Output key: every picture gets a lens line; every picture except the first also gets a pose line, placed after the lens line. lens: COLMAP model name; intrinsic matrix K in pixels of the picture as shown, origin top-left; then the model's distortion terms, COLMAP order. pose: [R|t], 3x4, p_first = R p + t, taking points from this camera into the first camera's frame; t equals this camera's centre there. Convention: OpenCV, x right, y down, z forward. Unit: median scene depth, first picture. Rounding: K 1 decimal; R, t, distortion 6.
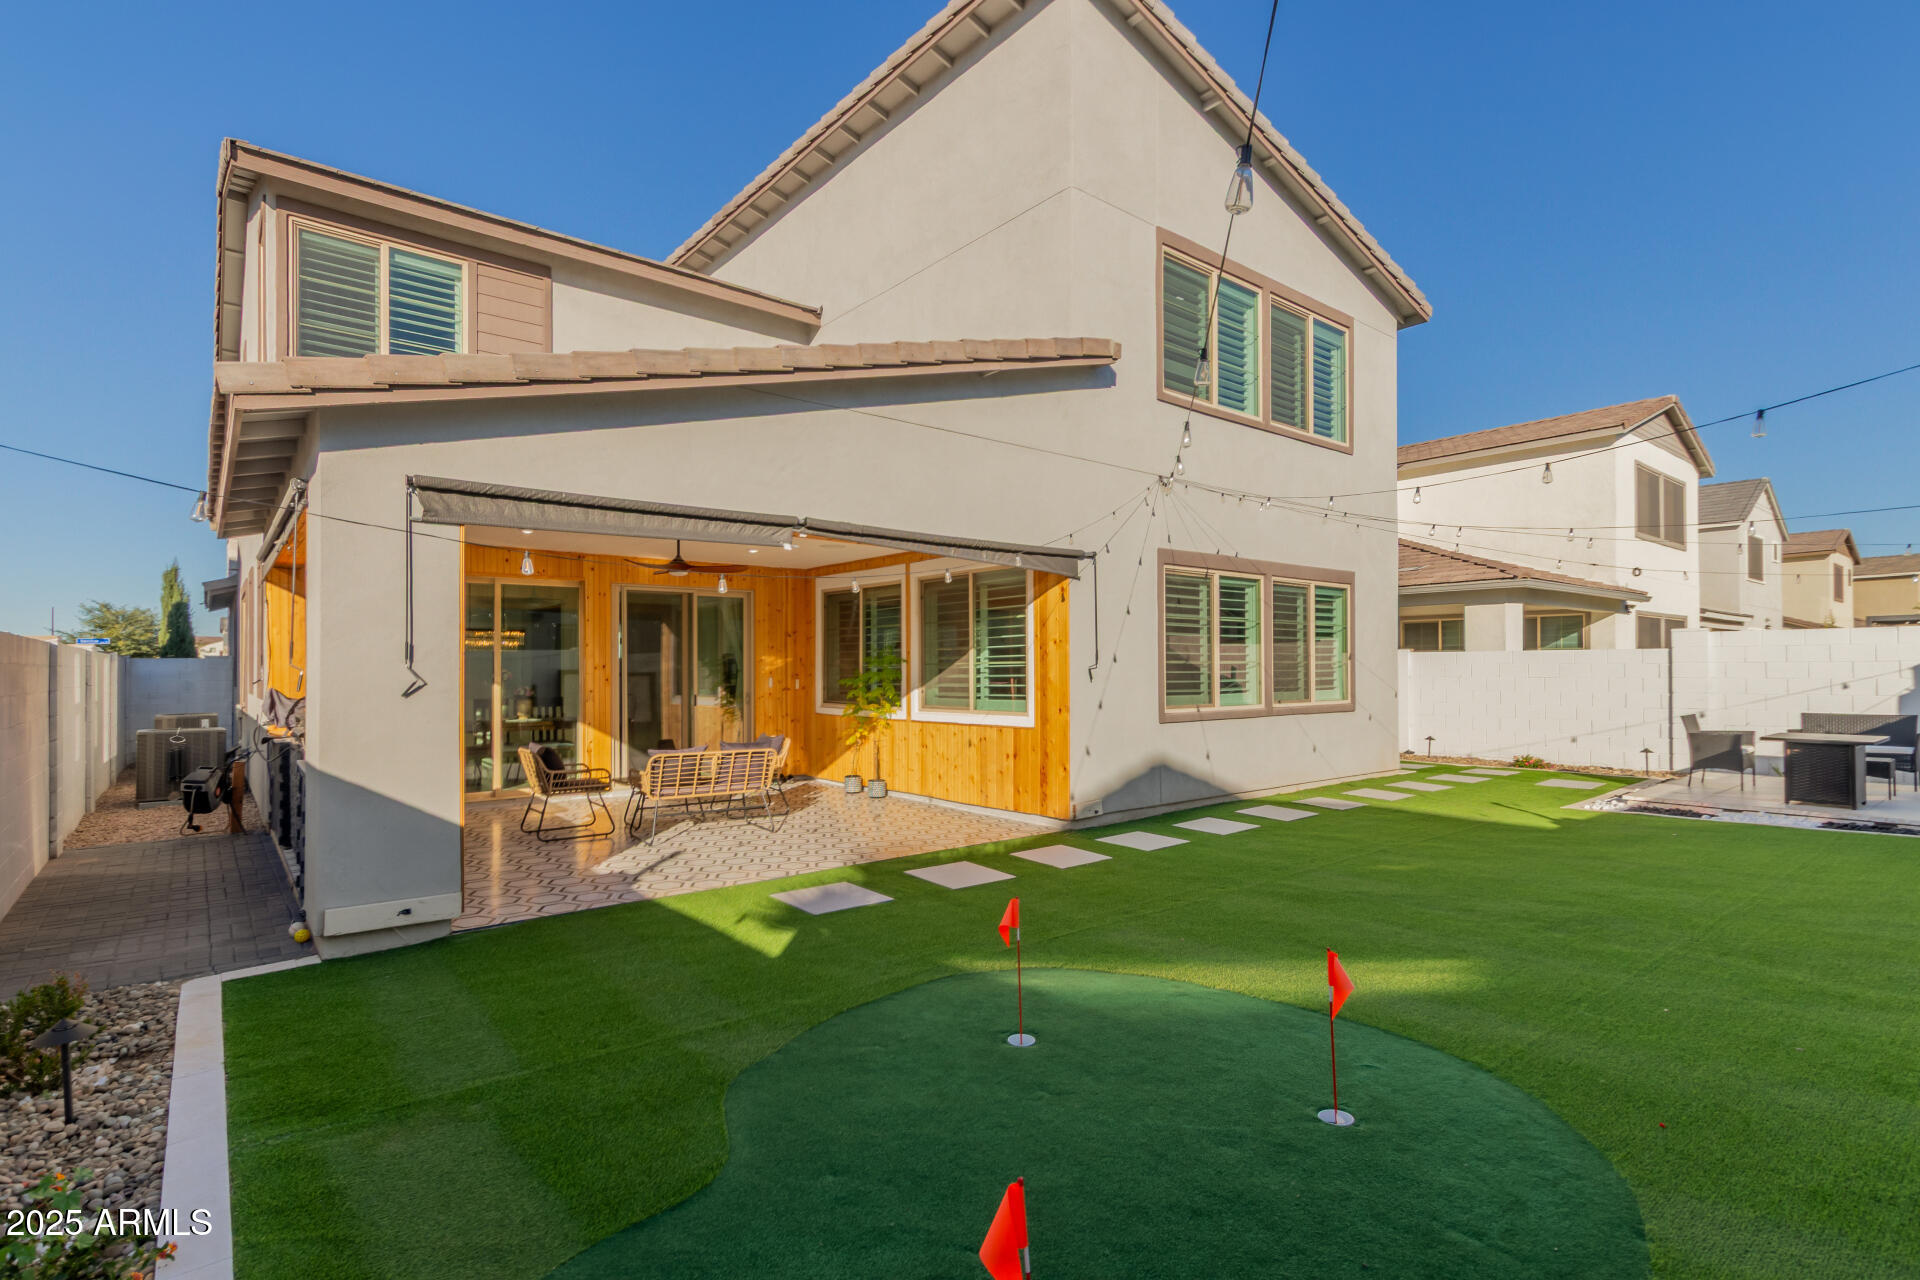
lens RADIAL K [[920.9, 0, 962.0], [0, 920.9, 660.7], [0, 0, 1]] dist [0.009066, 0.000684]
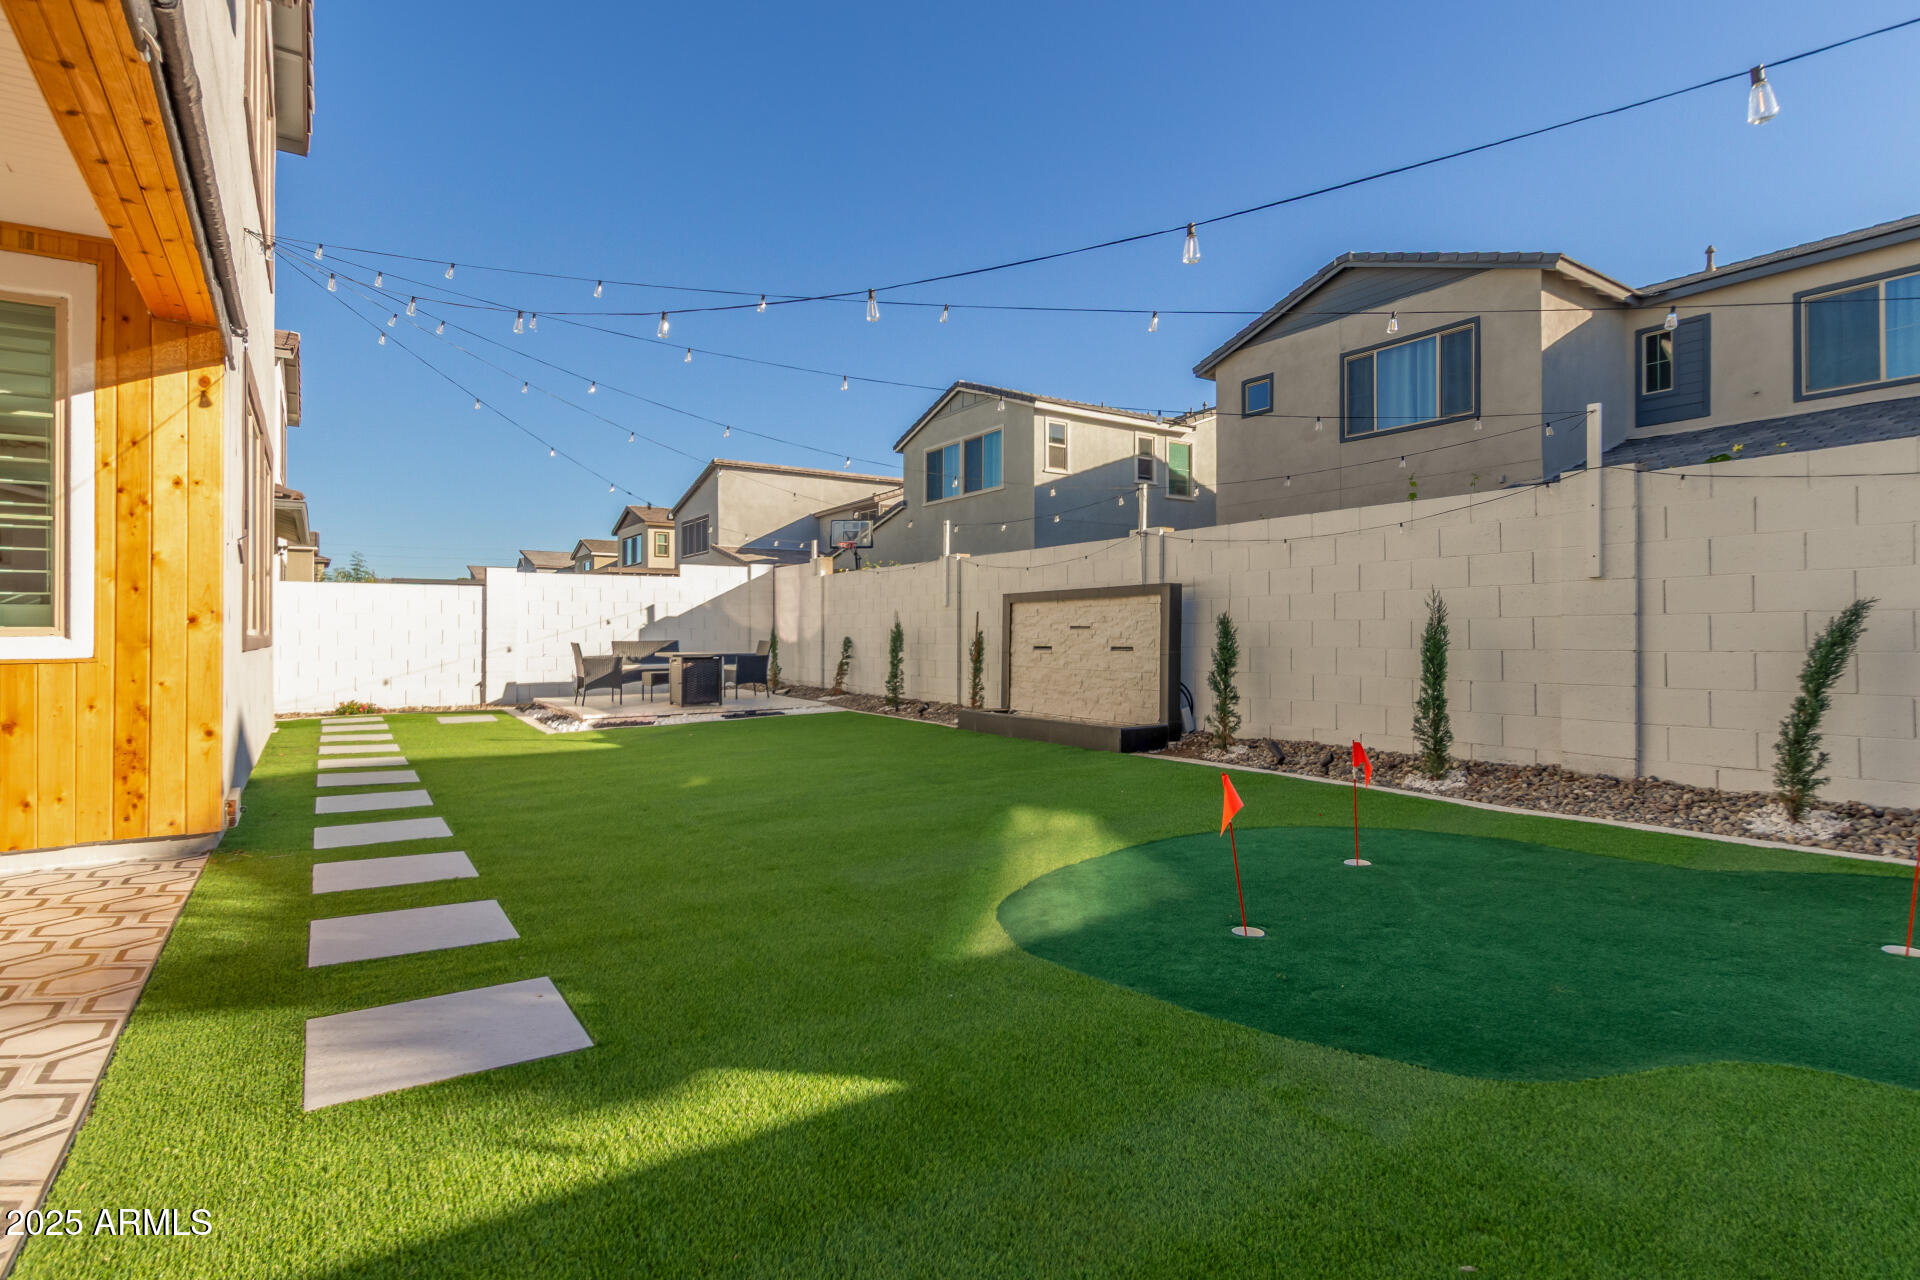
lens RADIAL K [[946.6, 0, 967.6], [0, 946.6, 633.1], [0, 0, 1]] dist [0.003331, 0.000011]
pose [[0.099942, 0.004218, 0.994984, -0.378263], [-0.003743, 0.999986, -0.003864, 0.063142], [-0.994986, -0.003339, 0.099956, 0.538848]]
